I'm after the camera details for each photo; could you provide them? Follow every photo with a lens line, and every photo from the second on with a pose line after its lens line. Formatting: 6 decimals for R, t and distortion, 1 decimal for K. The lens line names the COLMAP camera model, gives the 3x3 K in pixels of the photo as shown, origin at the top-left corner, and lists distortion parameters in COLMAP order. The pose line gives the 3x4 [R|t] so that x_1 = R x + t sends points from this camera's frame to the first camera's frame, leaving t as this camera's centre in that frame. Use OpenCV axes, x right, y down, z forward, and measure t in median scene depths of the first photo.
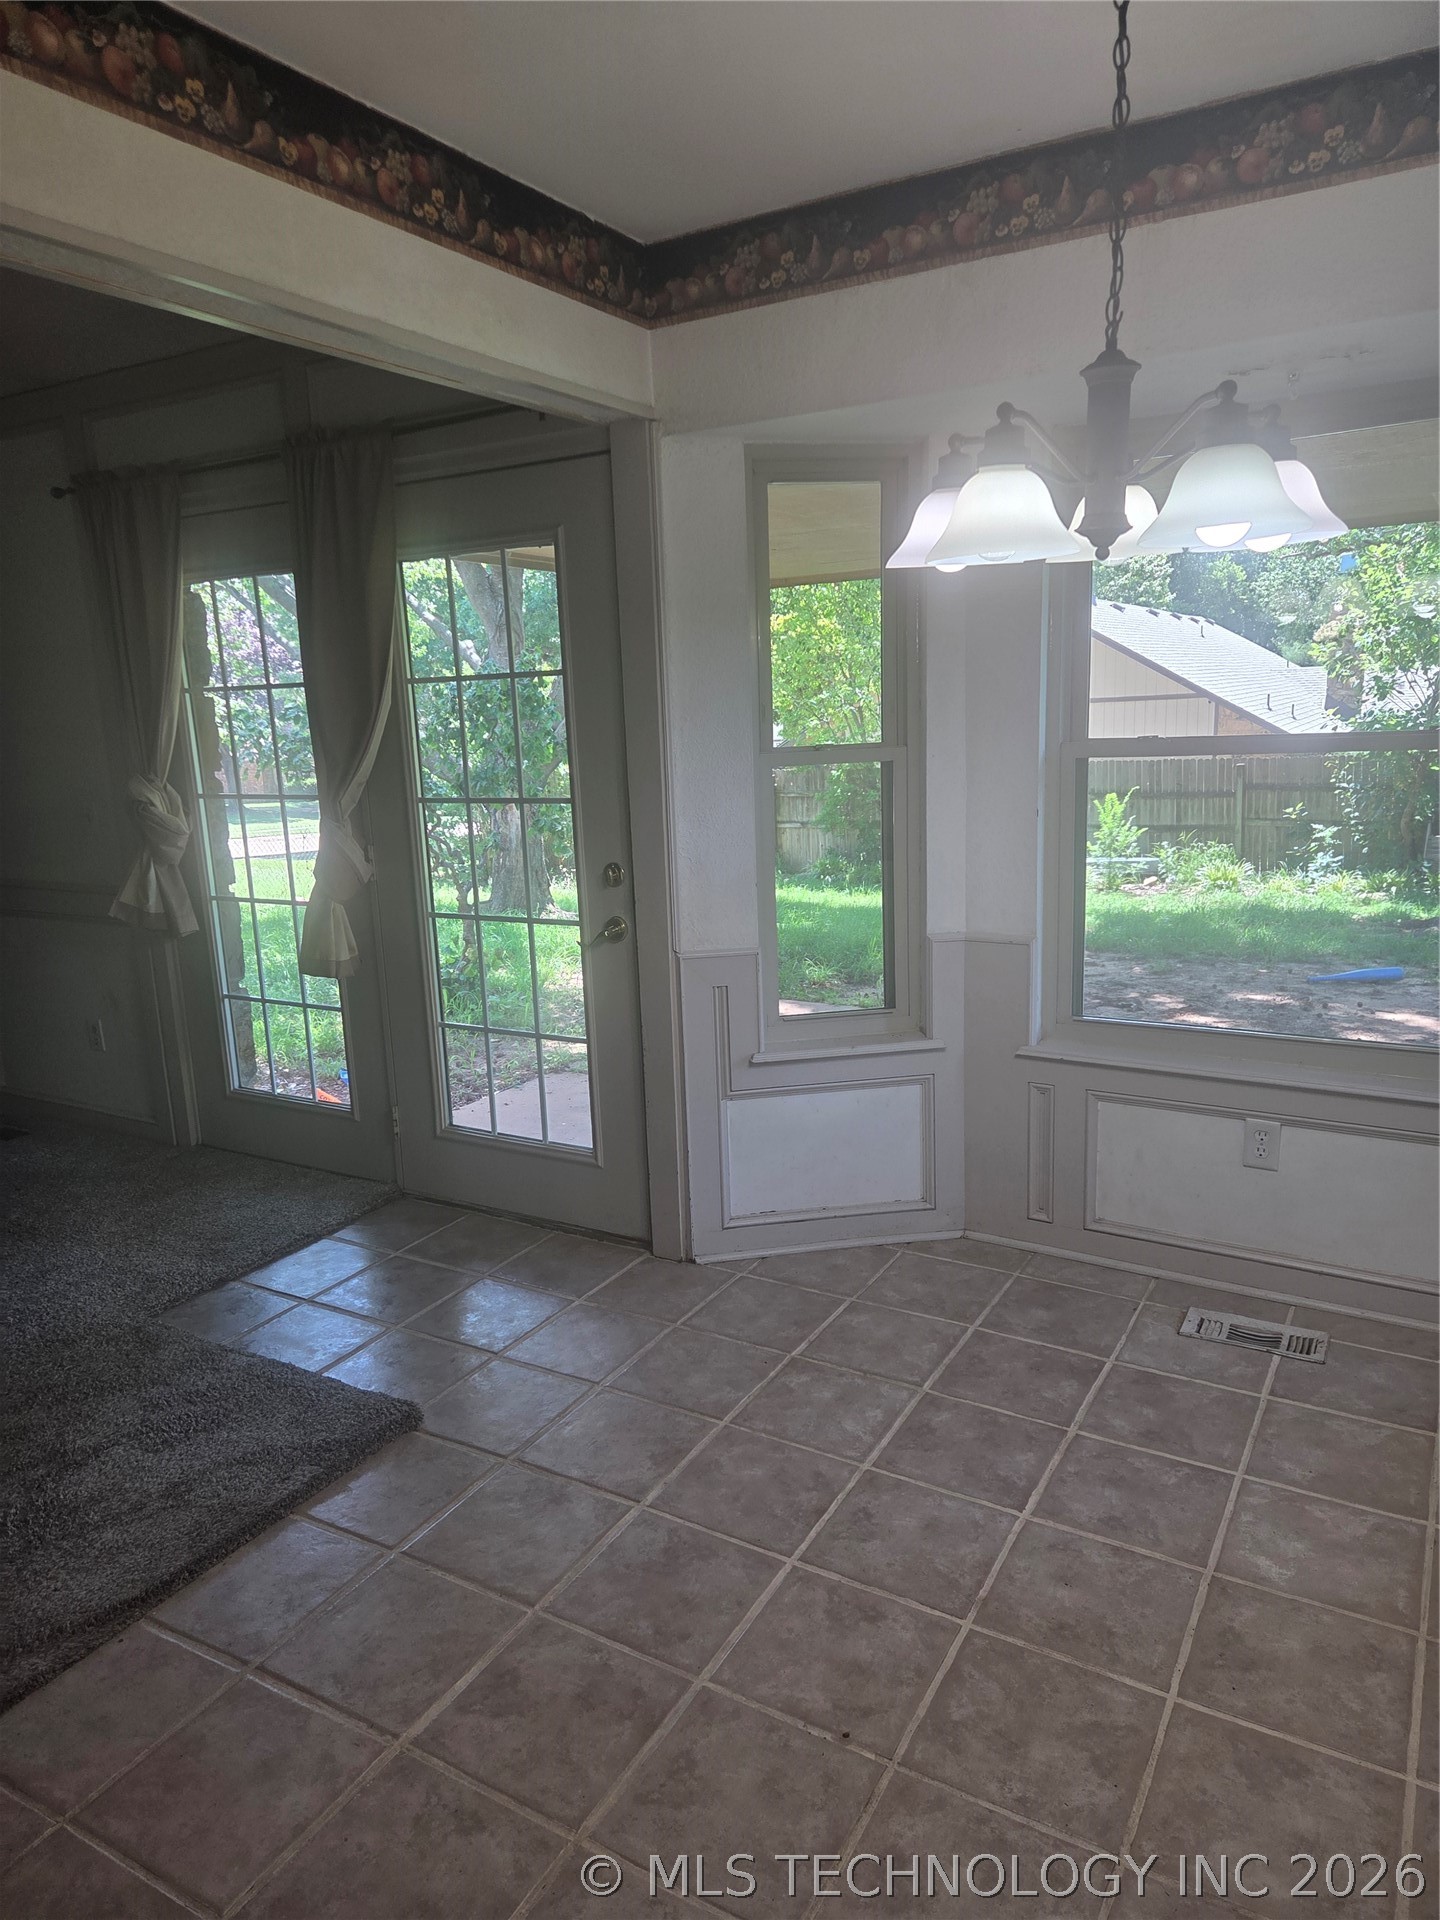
lens RADIAL K [[1263.4, 0, 720.0], [0, 1263.4, 960.0], [0, 0, 1]] dist [0.096722, -0.102278]
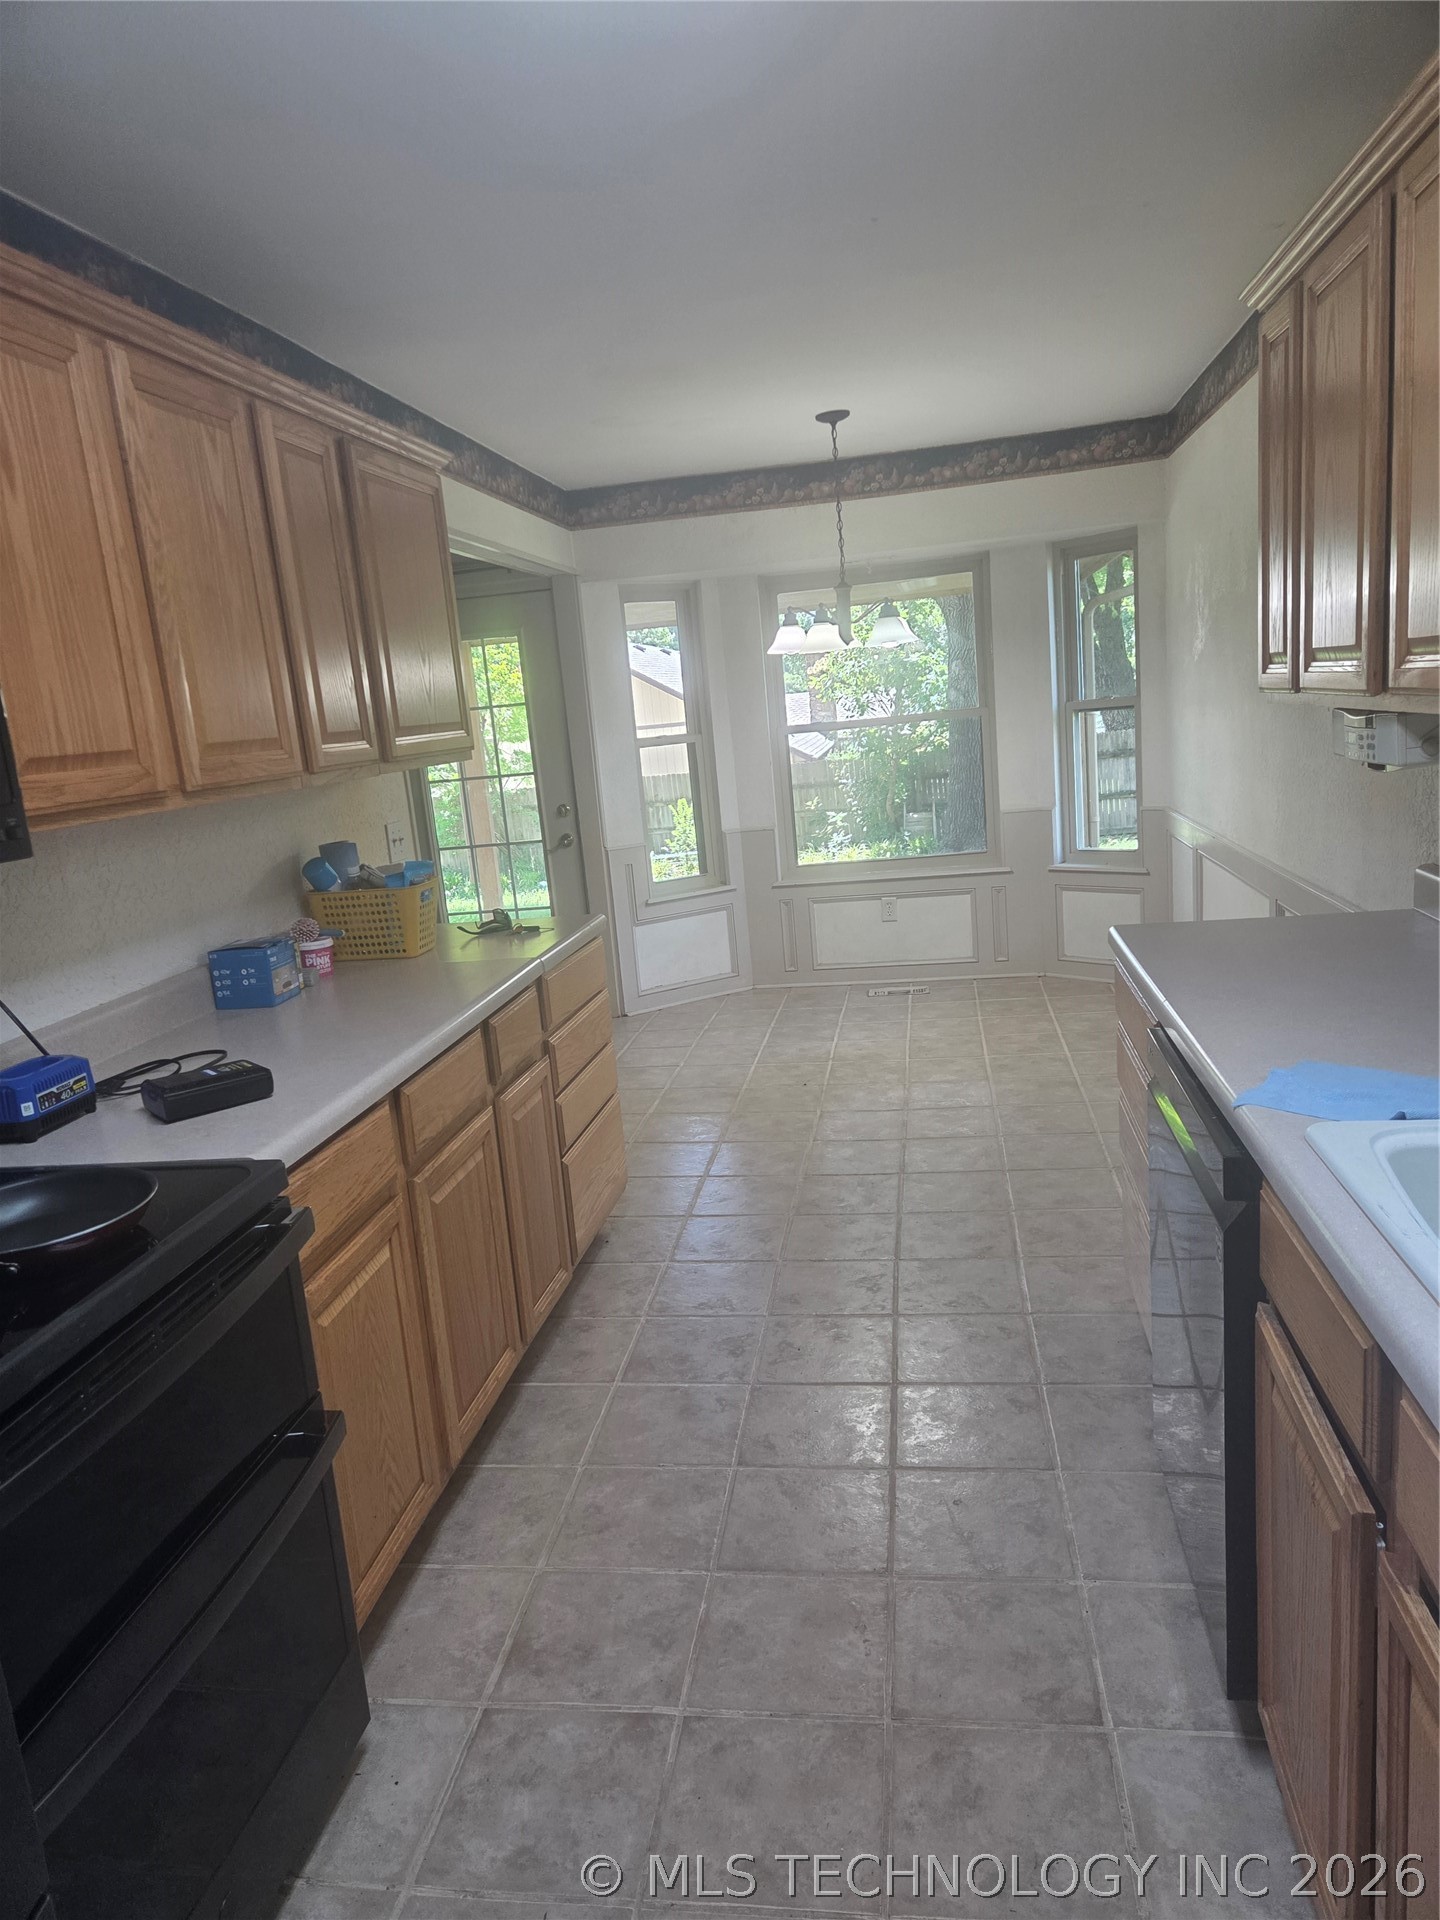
lens RADIAL K [[1263.4, 0, 720.0], [0, 1263.4, 960.0], [0, 0, 1]] dist [0.096722, -0.102278]
pose [[0.929432, -0.114913, 0.350643, -0.555741], [0.125029, 0.992133, -0.006267, 0.193004], [-0.347164, 0.049665, 0.936488, -0.822808]]
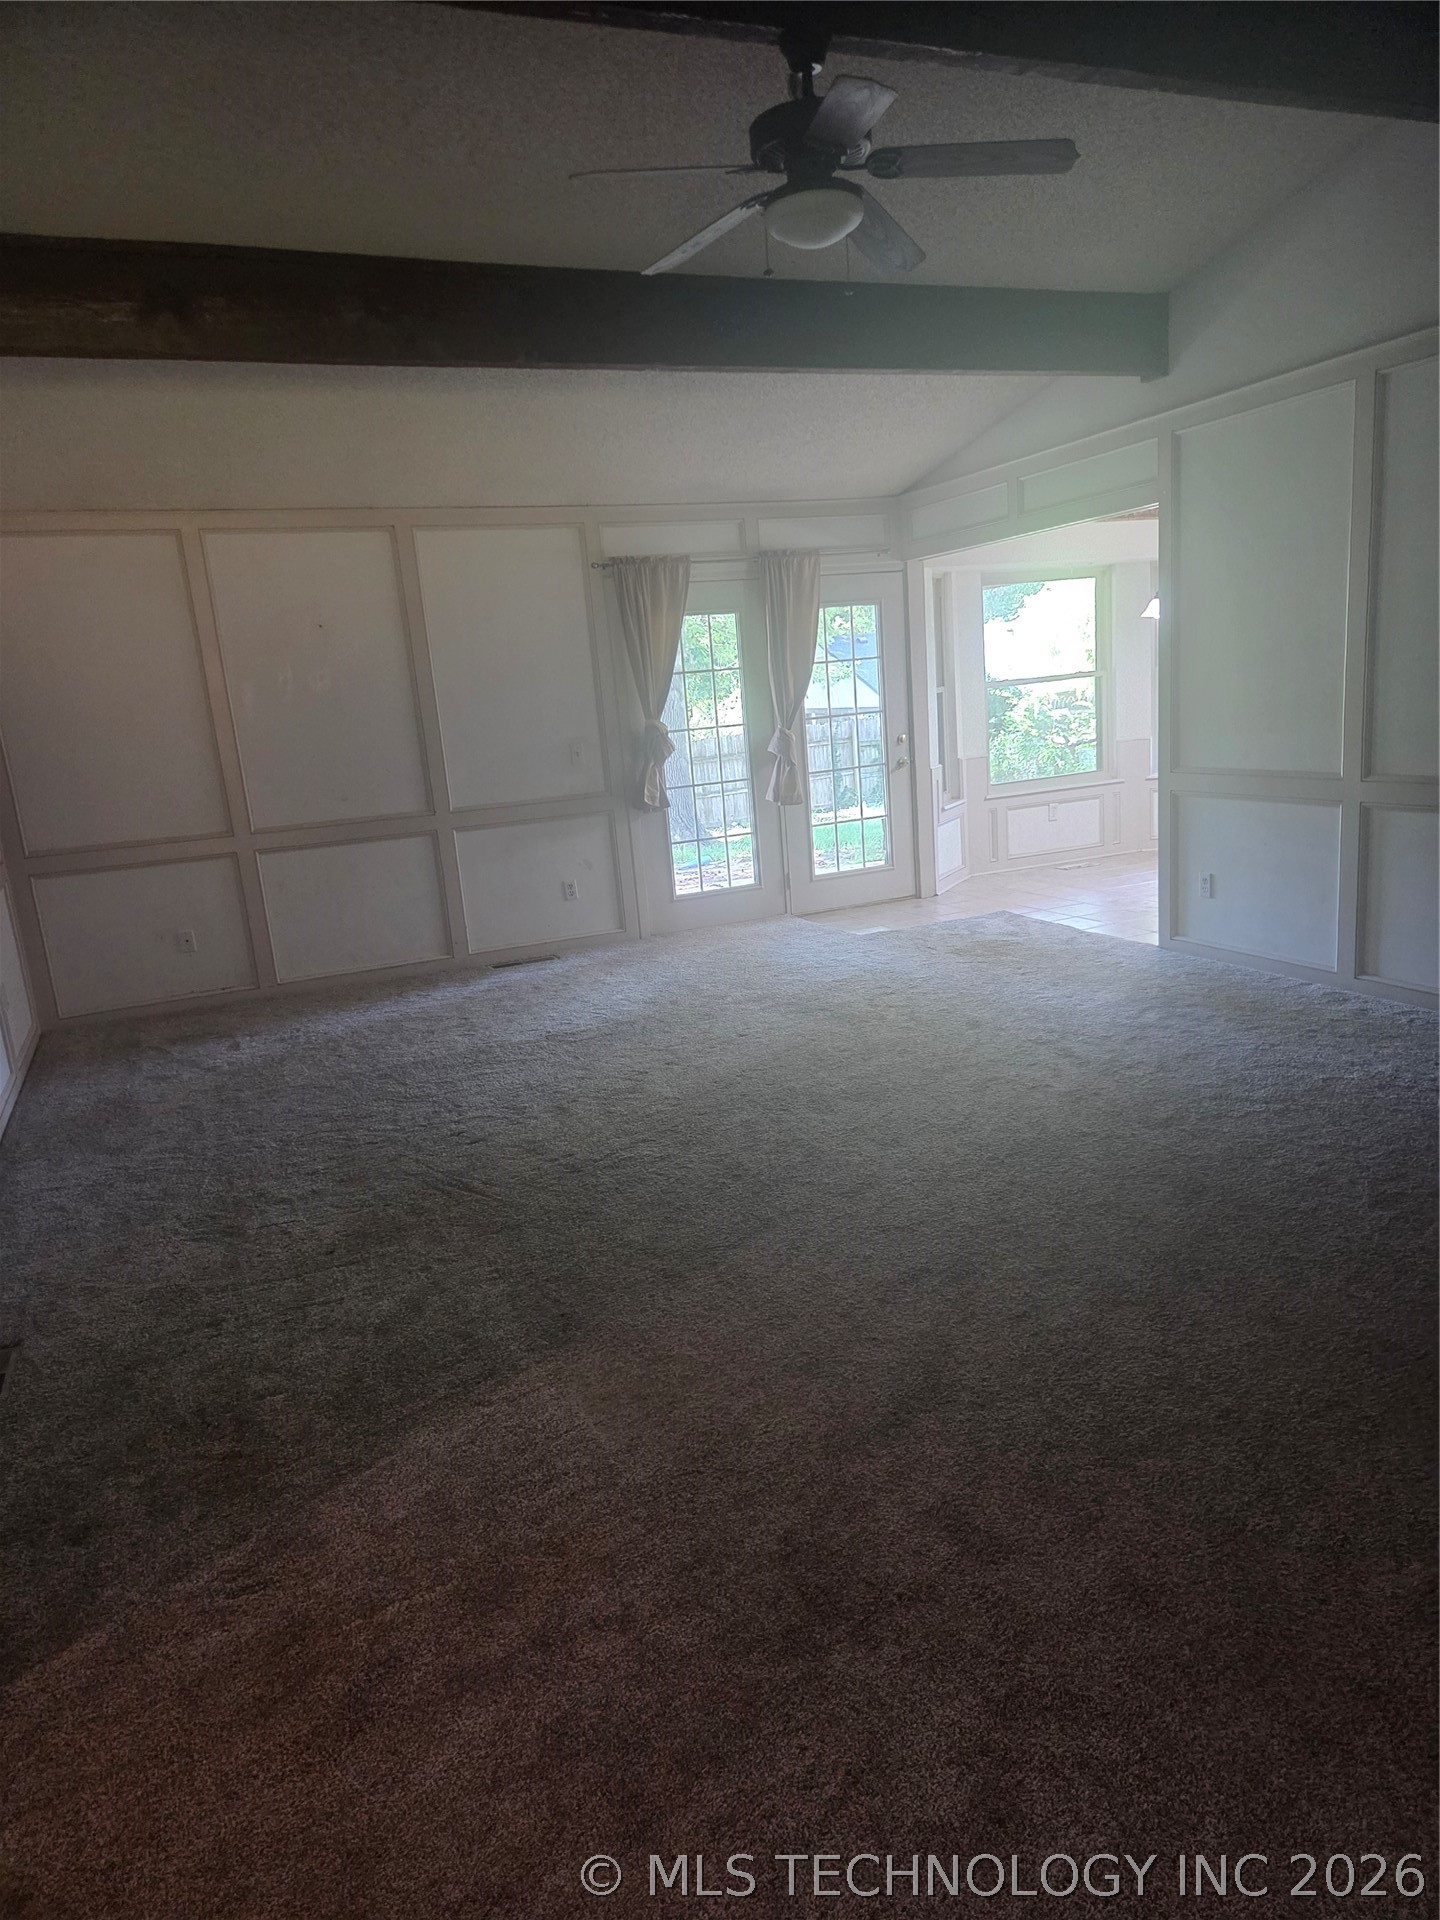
lens RADIAL K [[1263.4, 0, 720.0], [0, 1263.4, 960.0], [0, 0, 1]] dist [0.096722, -0.102278]
pose [[0.598275, -0.179833, 0.780850, -2.306661], [0.213362, 0.975062, 0.061086, 0.122755], [-0.772362, 0.130058, 0.621724, -0.196946]]
